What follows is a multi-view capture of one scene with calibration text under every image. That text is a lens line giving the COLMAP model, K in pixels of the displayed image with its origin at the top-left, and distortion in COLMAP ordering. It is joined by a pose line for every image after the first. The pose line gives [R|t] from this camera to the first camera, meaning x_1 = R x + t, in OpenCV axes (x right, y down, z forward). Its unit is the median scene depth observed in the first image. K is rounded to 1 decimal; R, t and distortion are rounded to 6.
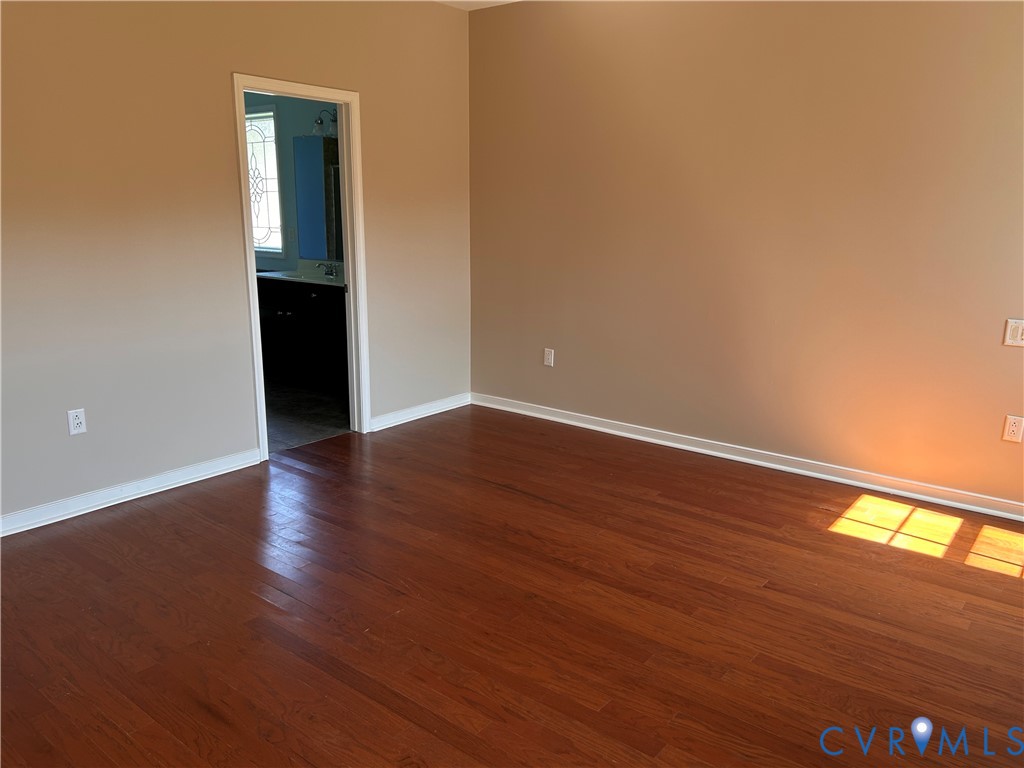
lens RADIAL K [[771.5, 0, 513.0], [0, 771.5, 382.7], [0, 0, 1]] dist [0.037631, -0.043424]
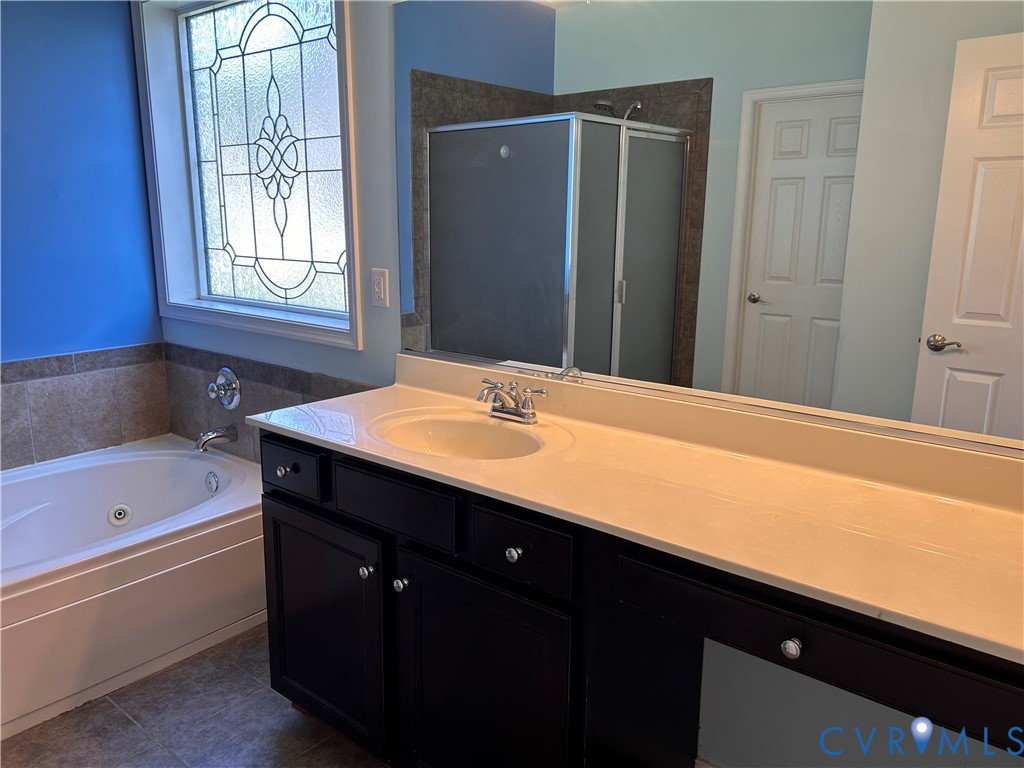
lens RADIAL K [[771.5, 0, 514.3], [0, 771.5, 381.3], [0, 0, 1]] dist [0.037631, -0.043424]
pose [[0.999908, -0.004661, -0.012712, -0.206692], [0.004527, 0.999934, -0.010538, -0.134347], [0.012761, 0.010480, 0.999864, 0.605099]]
